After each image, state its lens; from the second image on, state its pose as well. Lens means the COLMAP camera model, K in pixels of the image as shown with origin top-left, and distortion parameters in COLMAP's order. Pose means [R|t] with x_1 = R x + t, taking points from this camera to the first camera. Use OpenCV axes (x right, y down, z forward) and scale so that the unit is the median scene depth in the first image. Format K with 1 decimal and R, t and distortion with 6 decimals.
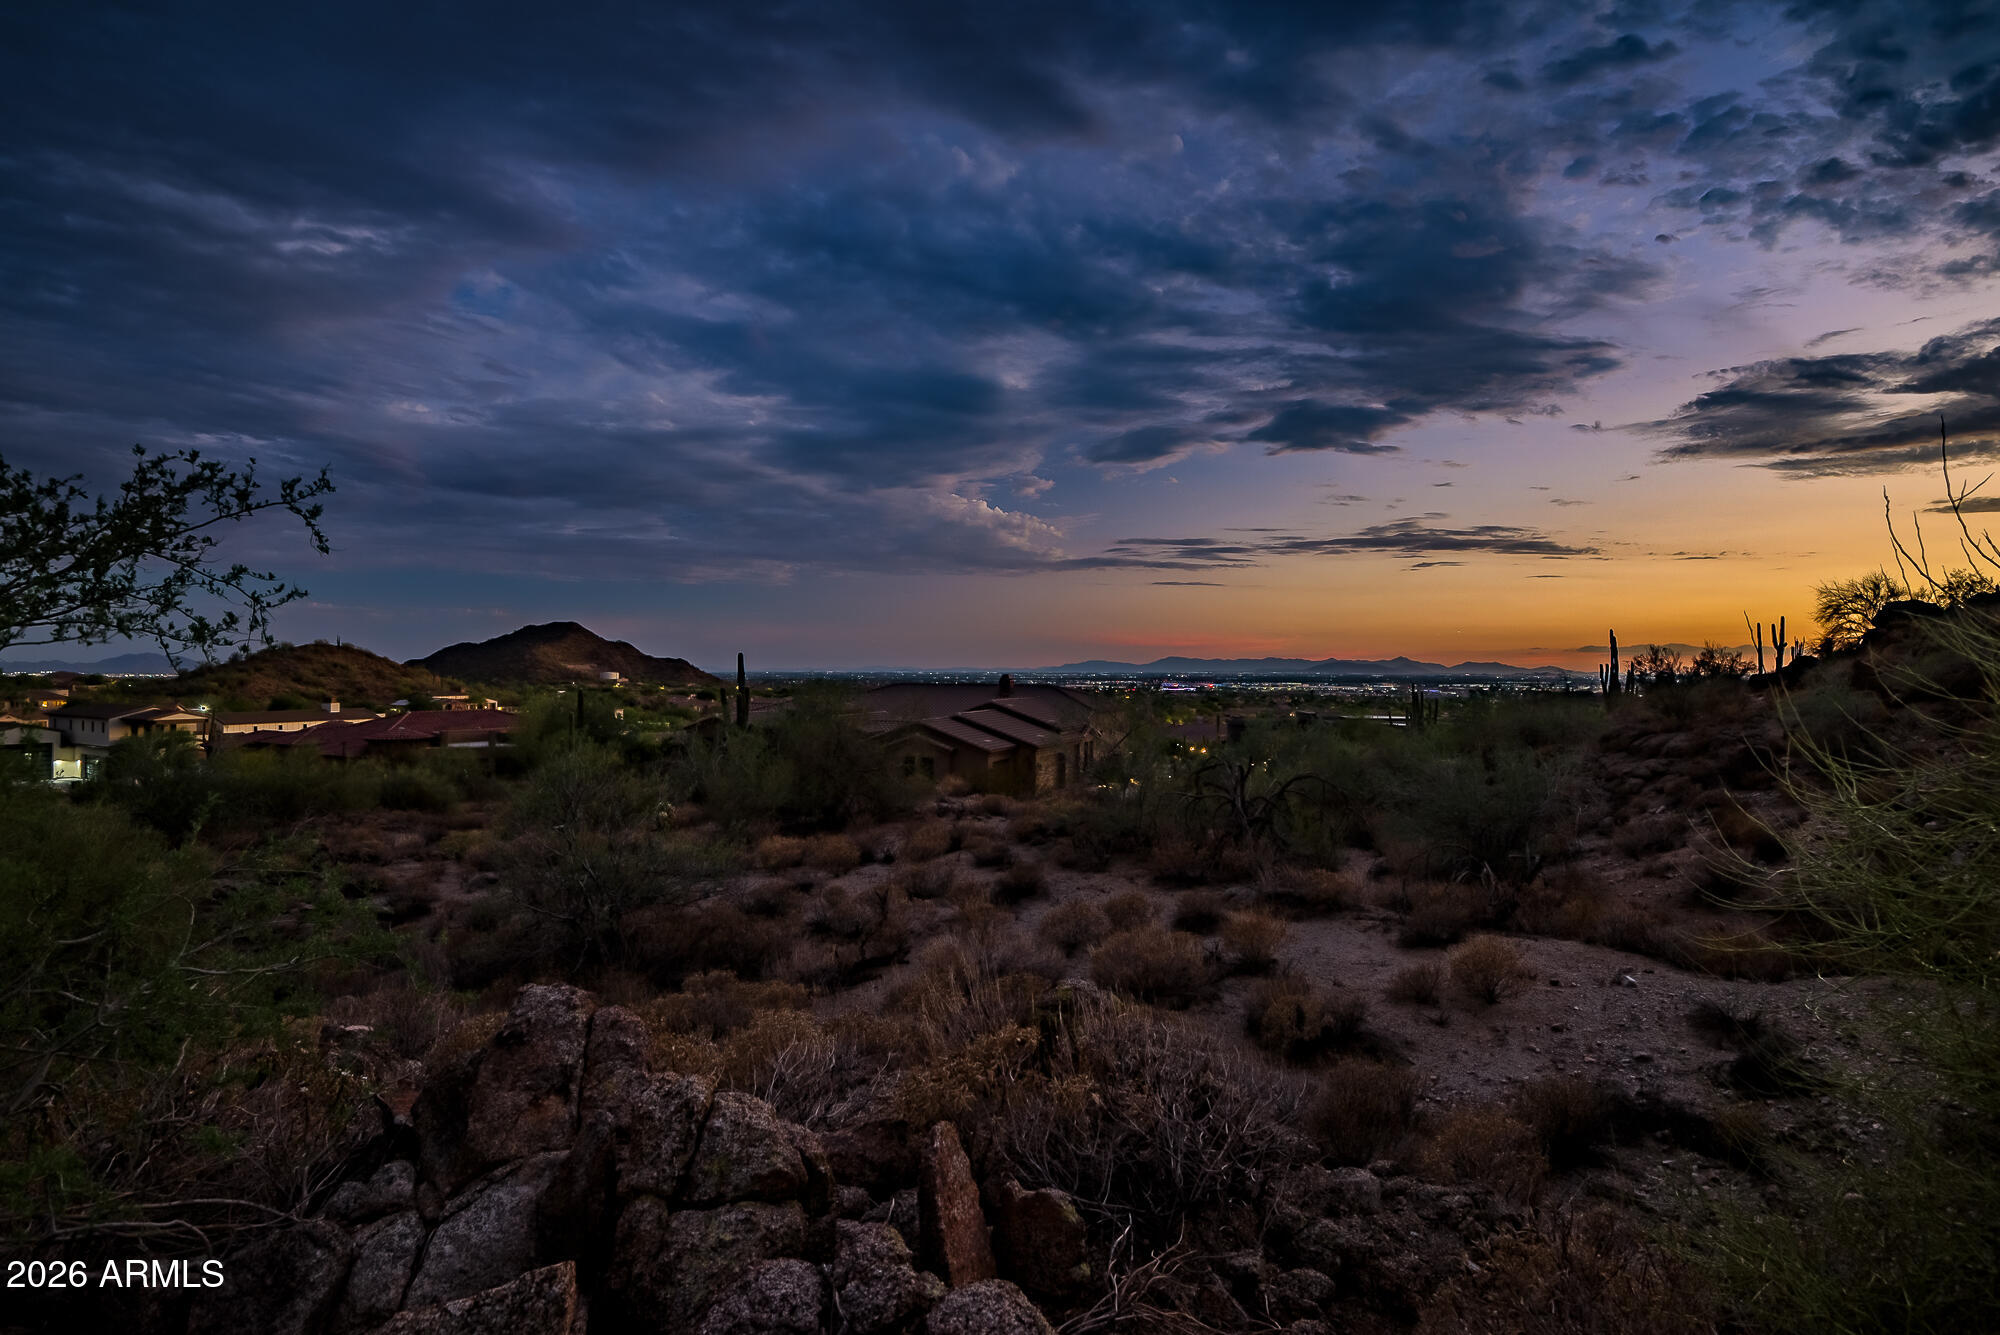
lens RADIAL K [[1056.3, 0, 1007.4], [0, 1056.3, 686.2], [0, 0, 1]] dist [-0.003433, -0.010543]
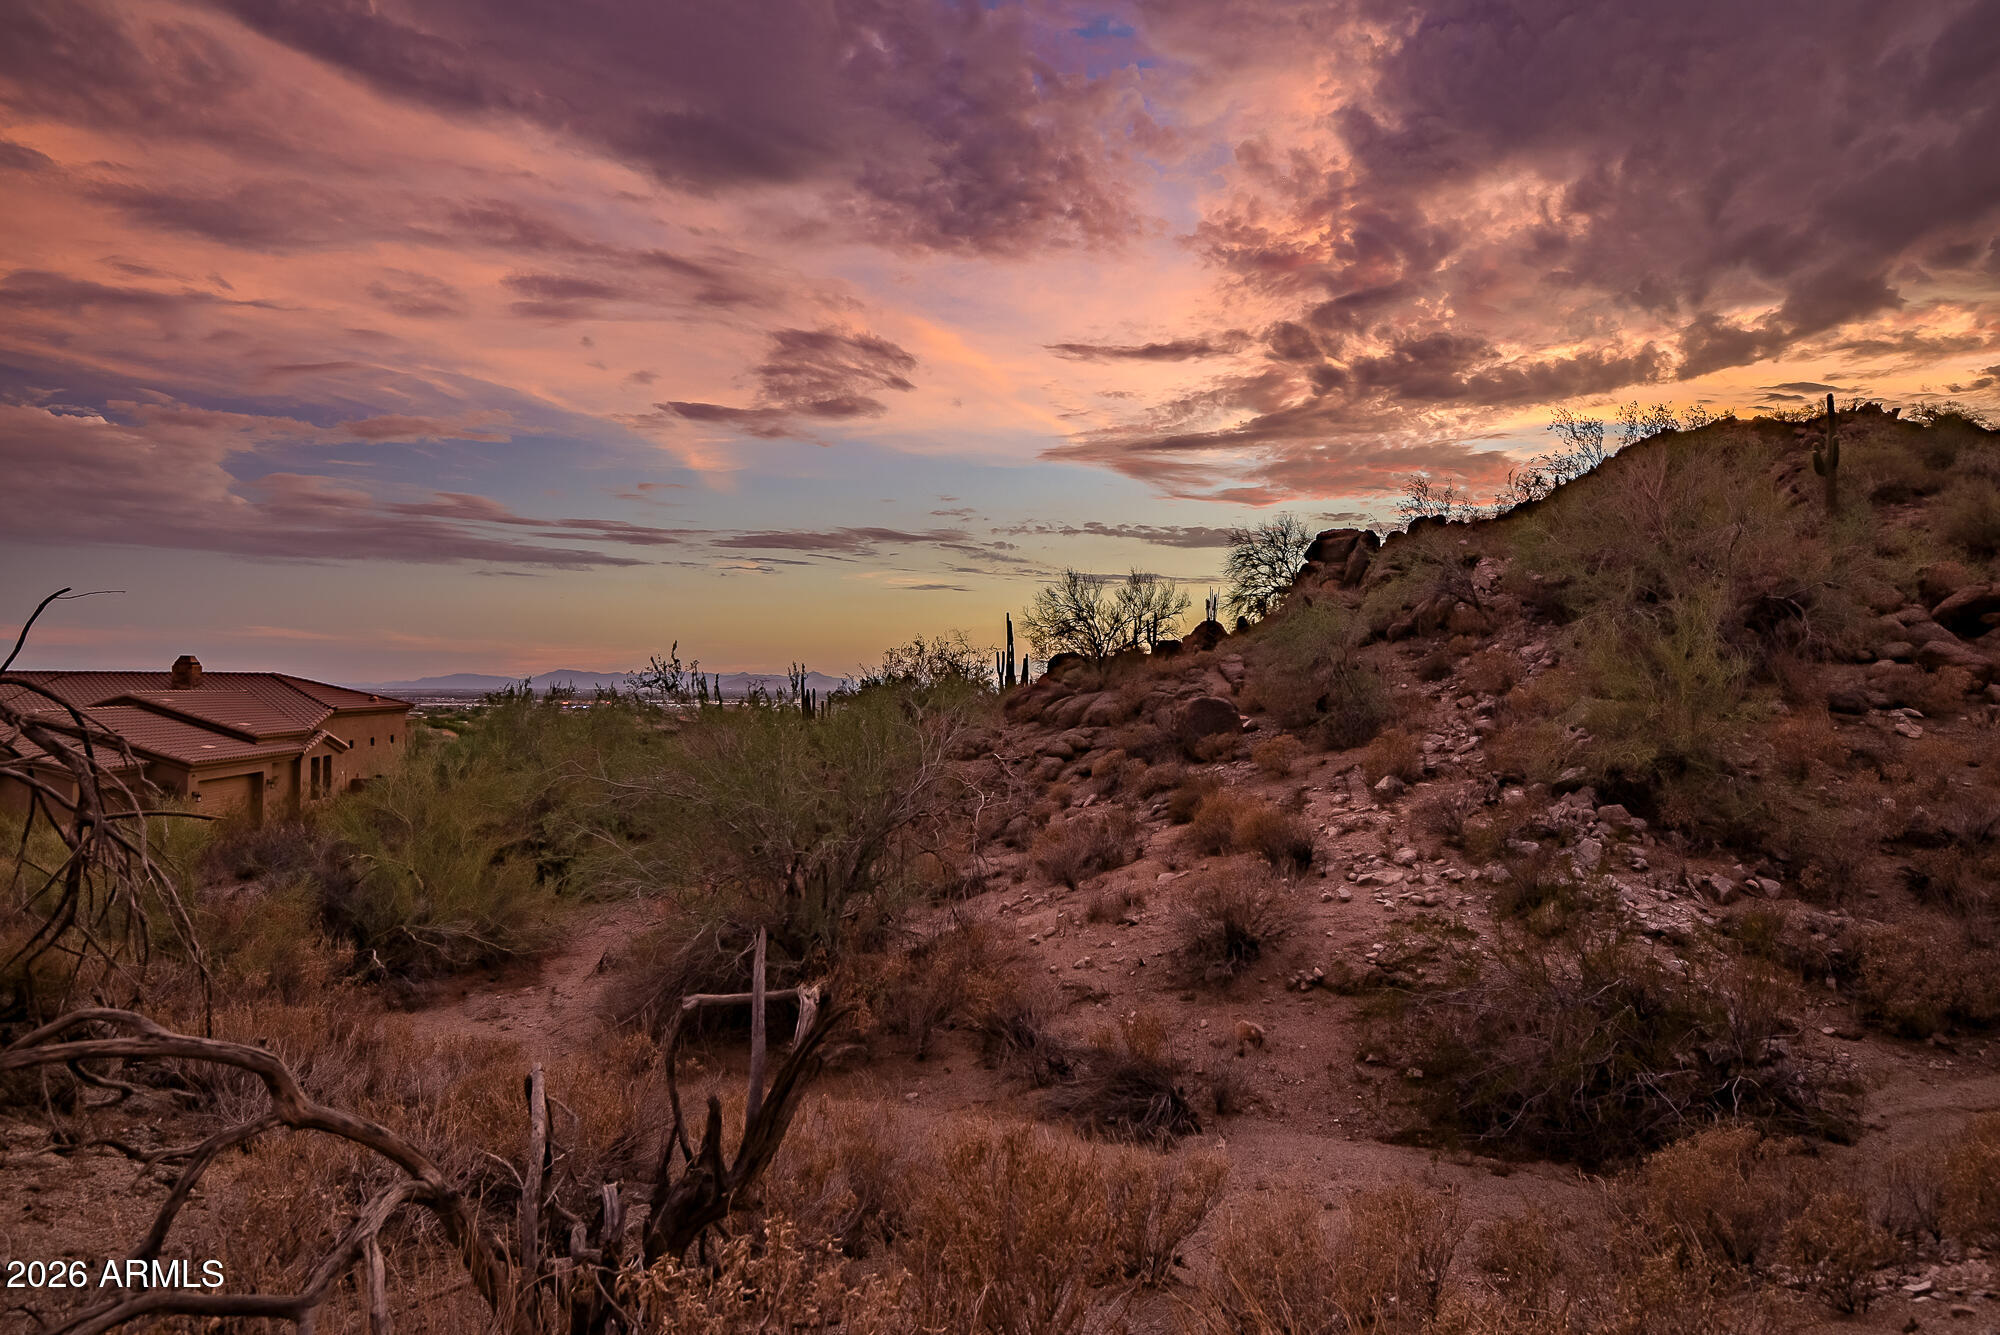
lens RADIAL K [[1105.8, 0, 991.1], [0, 1105.8, 721.9], [0, 0, 1]] dist [0.029376, -0.001599]
pose [[0.870762, -0.015613, 0.491457, 0.407455], [0.009012, 0.999835, 0.015798, 0.099524], [-0.491623, -0.009327, 0.870758, 0.761330]]
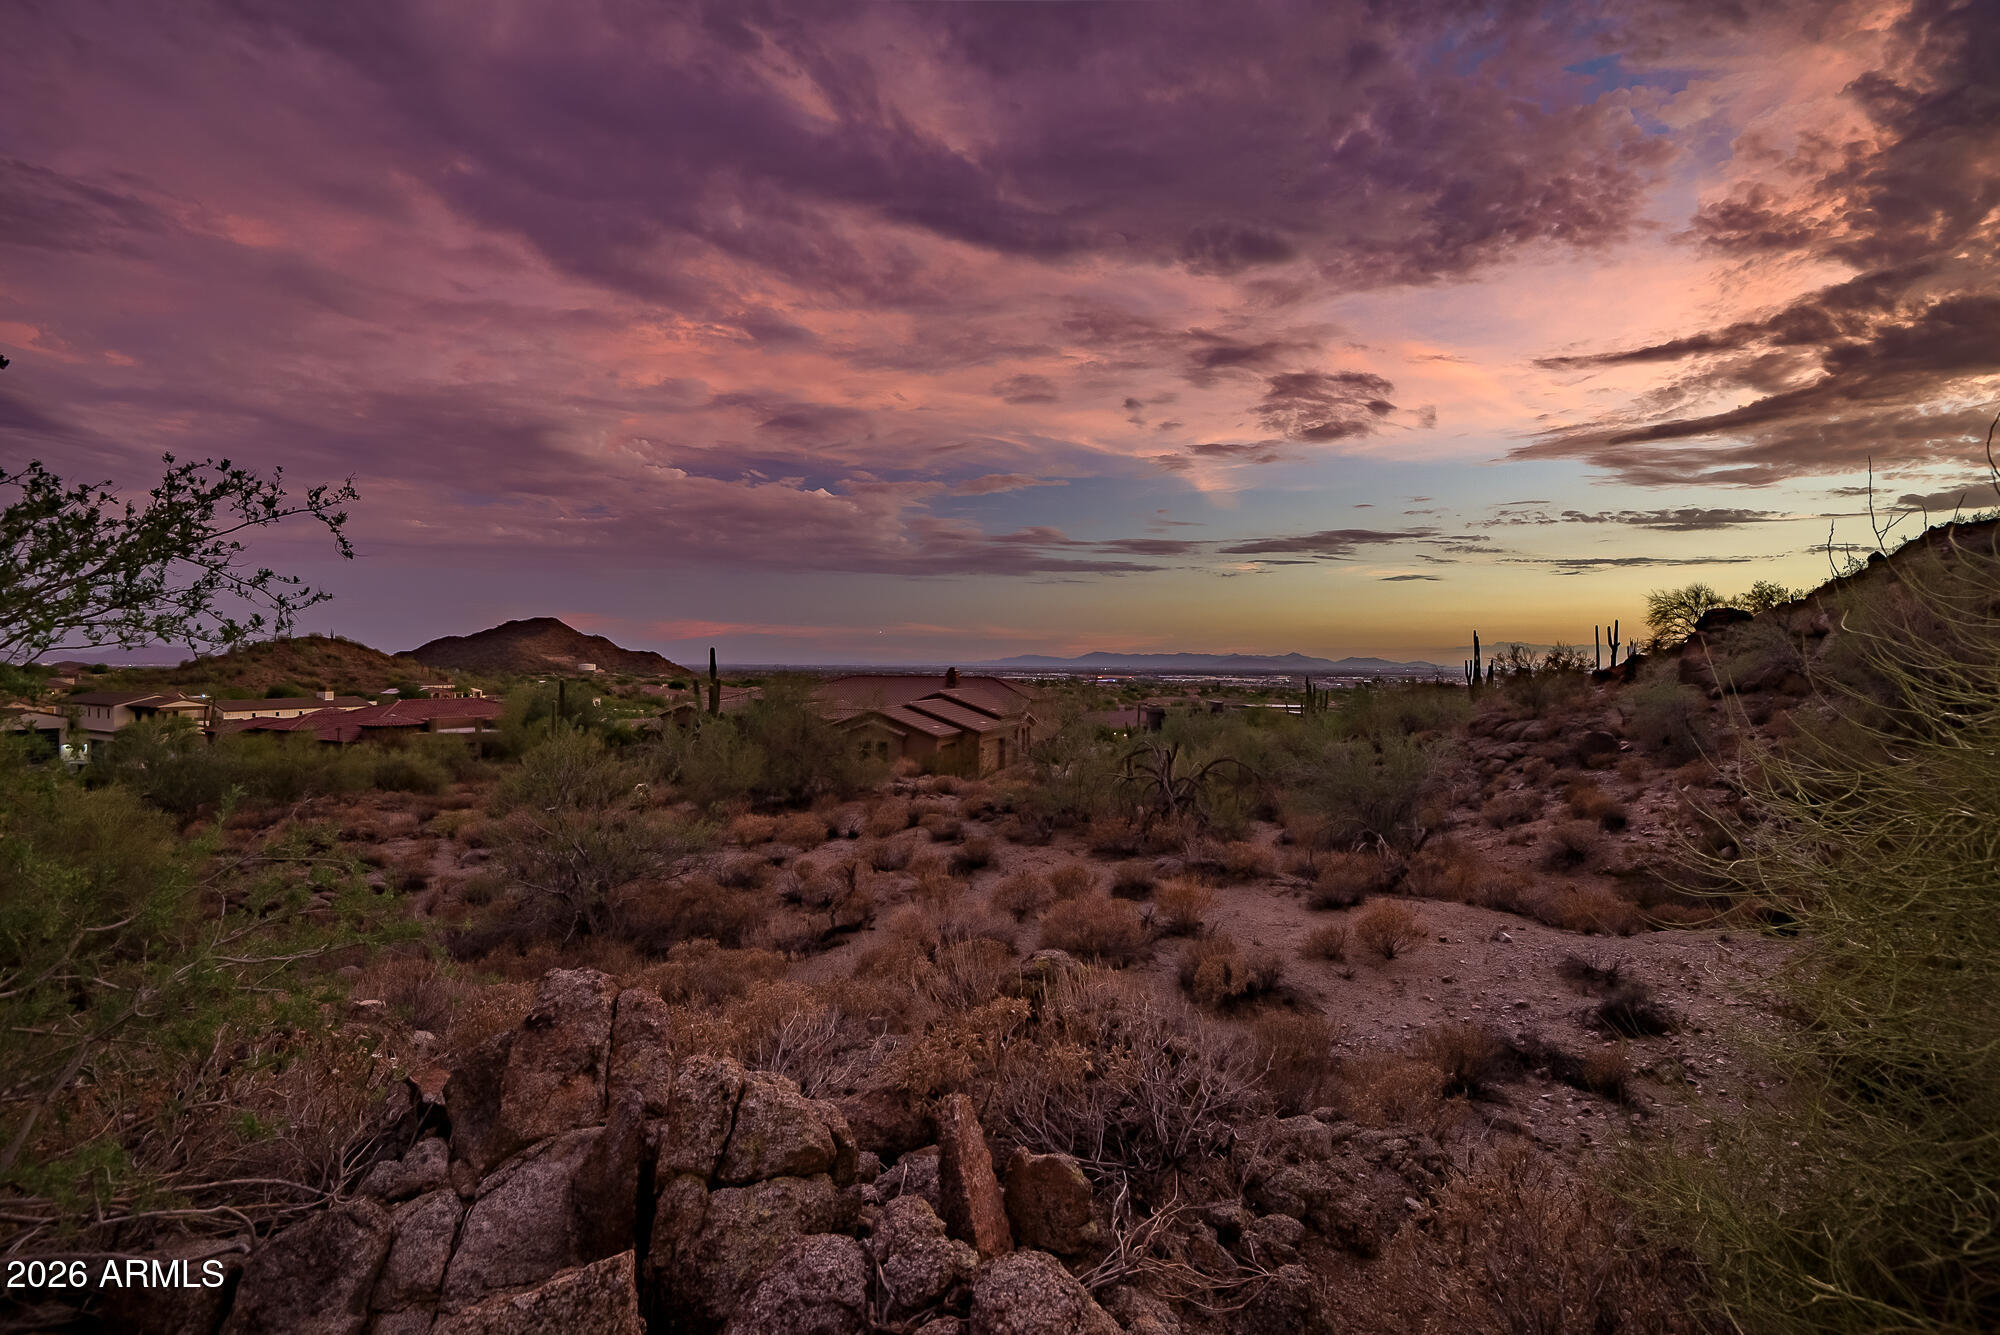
lens RADIAL K [[940.4, 0, 1010.6], [0, 940.4, 682.7], [0, 0, 1]] dist [-0.011160, -0.010962]
pose [[0.997961, 0.002516, 0.063783, -0.013412], [-0.002870, 0.999981, 0.005467, -0.002535], [-0.063768, -0.005639, 0.997949, 0.008239]]
